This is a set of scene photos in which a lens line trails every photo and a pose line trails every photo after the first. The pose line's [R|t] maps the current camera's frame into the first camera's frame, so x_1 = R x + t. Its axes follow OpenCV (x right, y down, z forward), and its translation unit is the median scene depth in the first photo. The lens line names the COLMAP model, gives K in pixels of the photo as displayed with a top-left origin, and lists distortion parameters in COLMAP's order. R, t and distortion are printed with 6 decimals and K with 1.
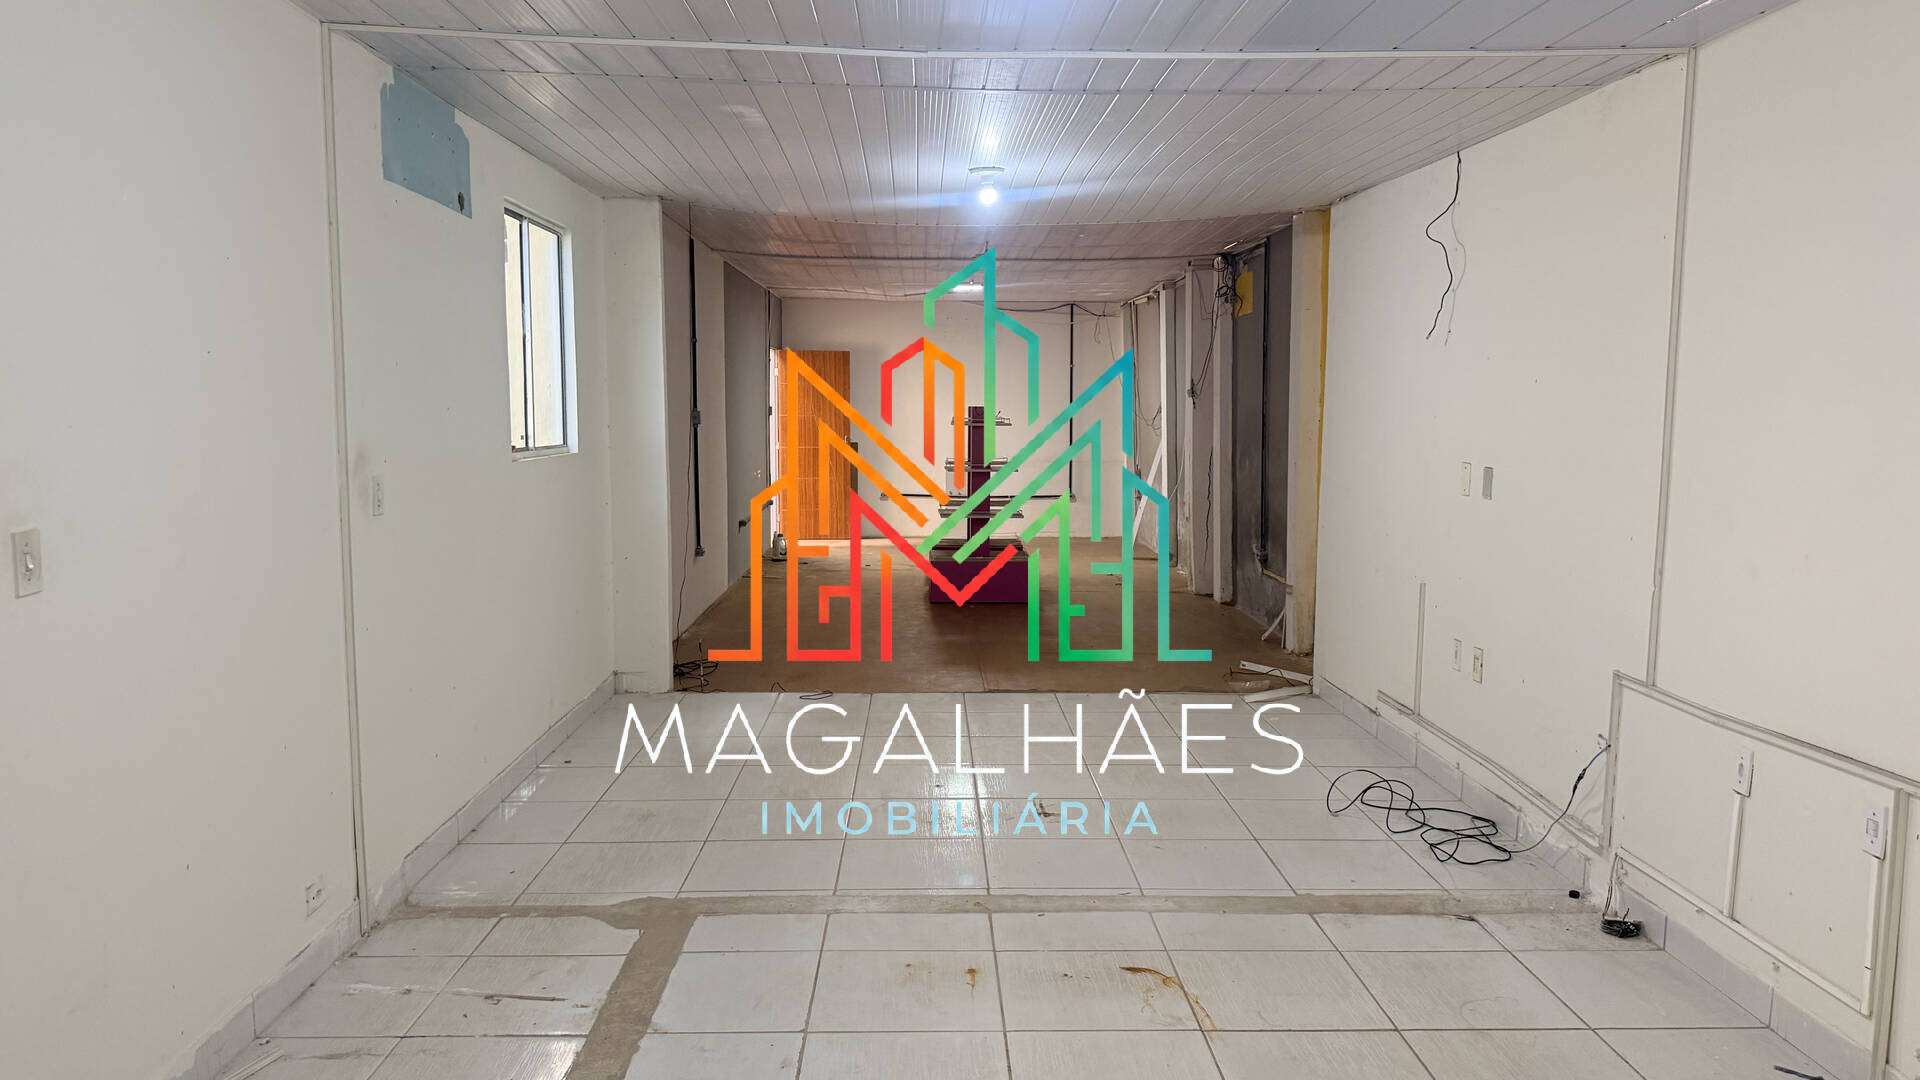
lens RADIAL K [[1354.0, 0, 960.0], [0, 1354.0, 540.0], [0, 0, 1]] dist [0.074099, -0.120814]
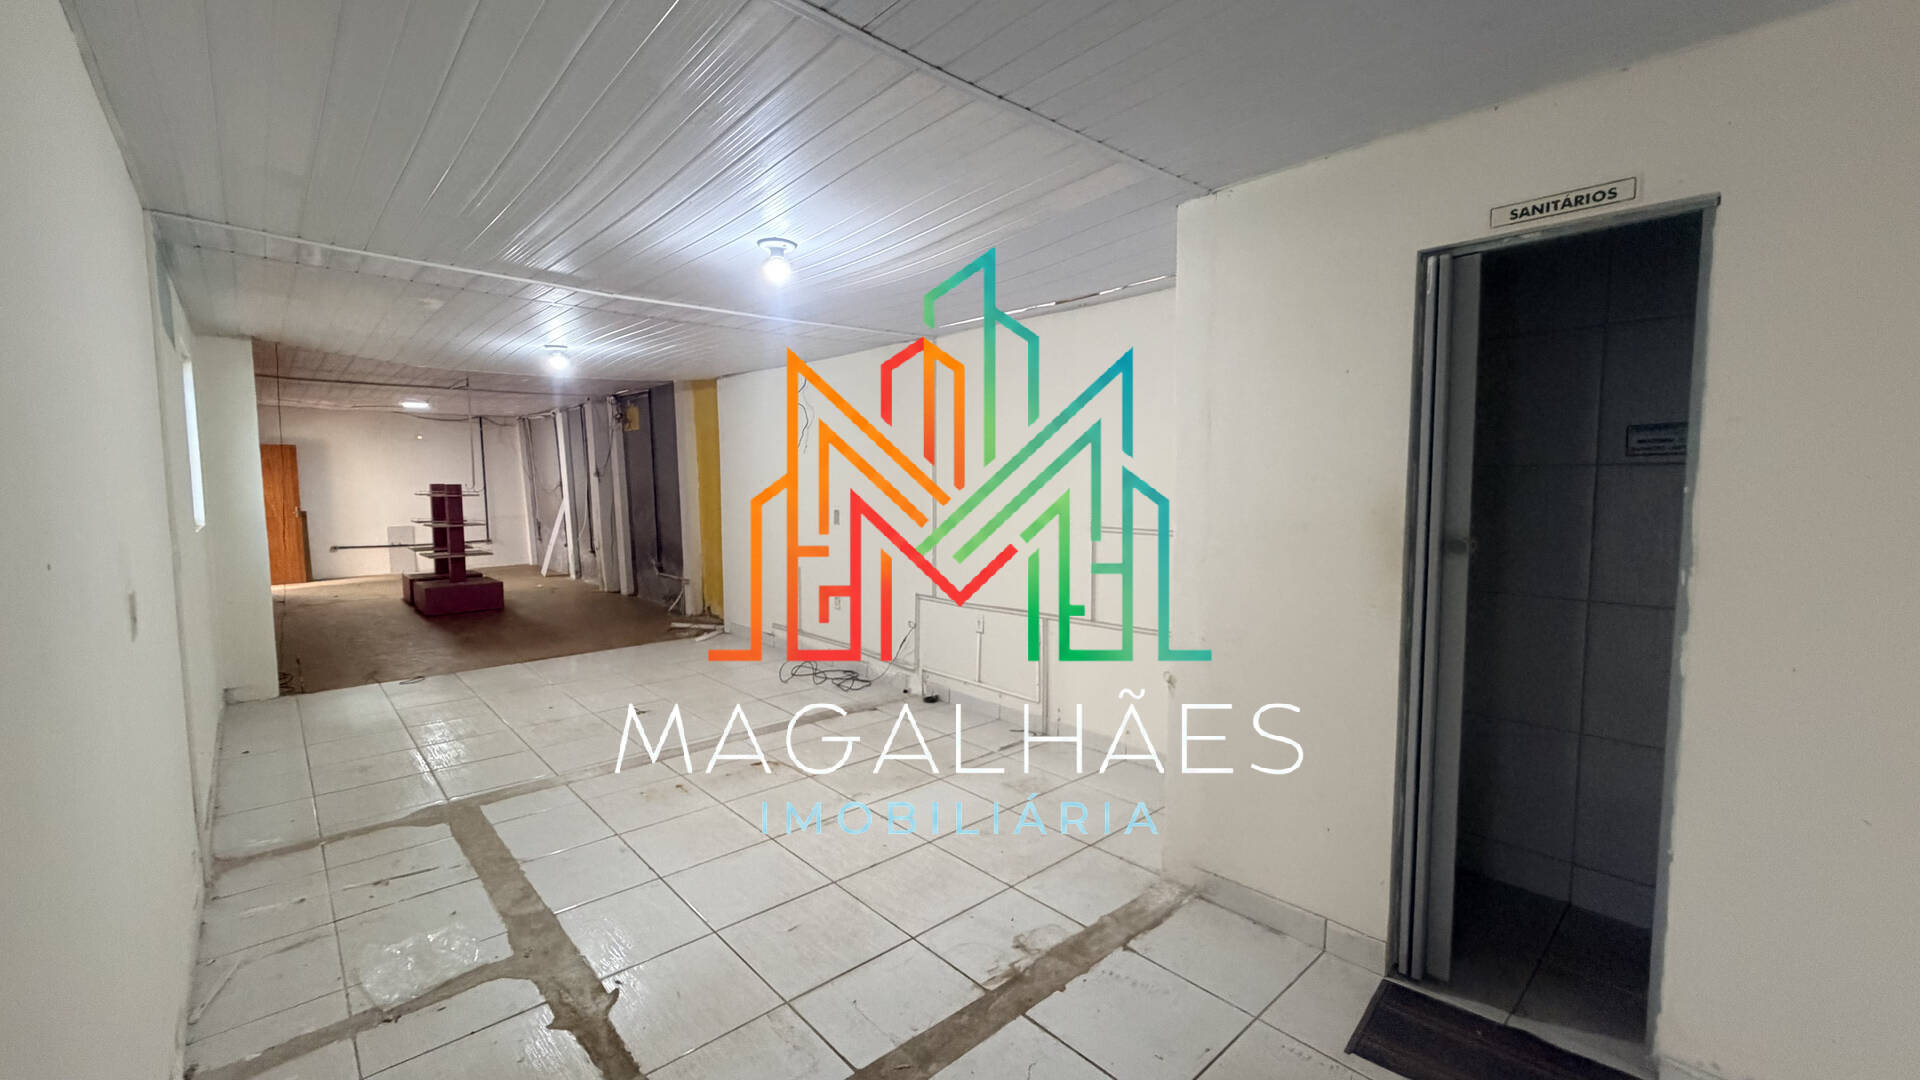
lens RADIAL K [[769.4, 0, 960.0], [0, 769.4, 540.0], [0, 0, 1]] dist [-0.001411, -0.000097]
pose [[0.751533, -0.059418, 0.657014, -0.202282], [0.072407, 0.997348, 0.007373, -0.001007], [-0.655710, 0.042031, 0.753842, -0.037293]]
